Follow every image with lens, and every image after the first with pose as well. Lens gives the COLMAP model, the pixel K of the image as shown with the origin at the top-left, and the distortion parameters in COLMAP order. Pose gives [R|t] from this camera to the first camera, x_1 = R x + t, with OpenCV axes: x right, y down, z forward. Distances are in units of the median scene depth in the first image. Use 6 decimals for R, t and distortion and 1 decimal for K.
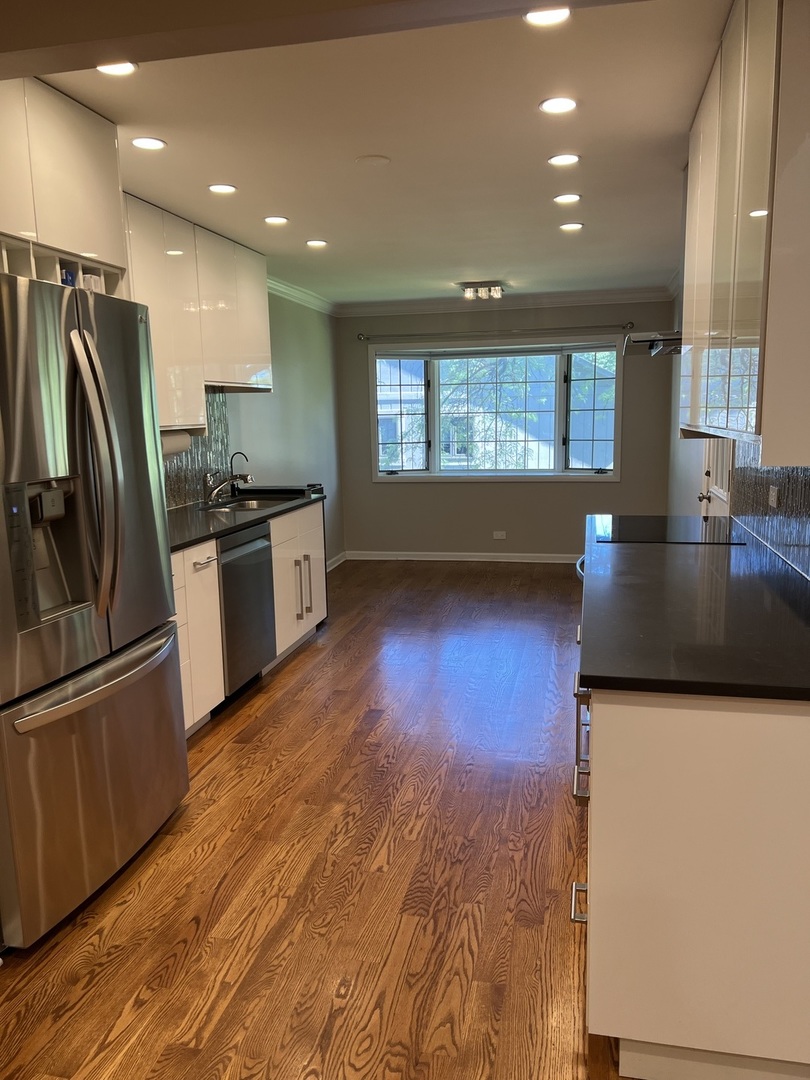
lens RADIAL K [[813.2, 0, 400.7], [0, 813.2, 538.6], [0, 0, 1]] dist [0.080279, -0.085562]
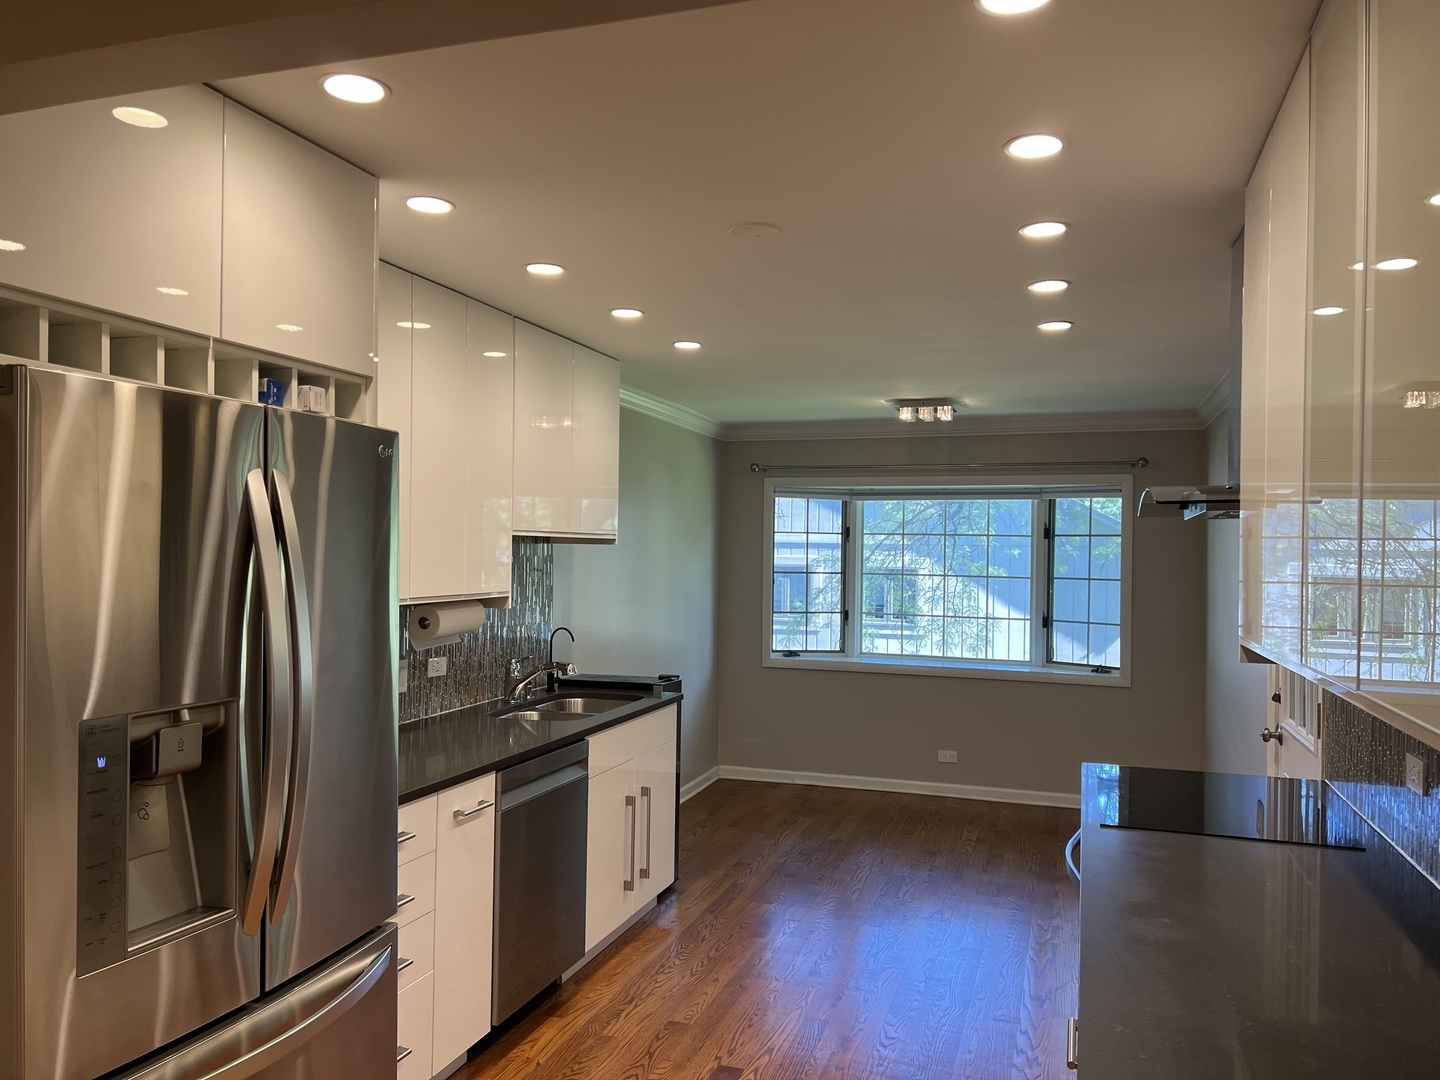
lens RADIAL K [[1084.2, 0, 706.4], [0, 1084.2, 550.2], [0, 0, 1]] dist [0.080279, -0.085562]
pose [[0.993732, 0.035145, -0.106119, 0.023661], [-0.051407, 0.986633, -0.154635, -0.041078], [0.099265, 0.159121, 0.982256, 0.110317]]
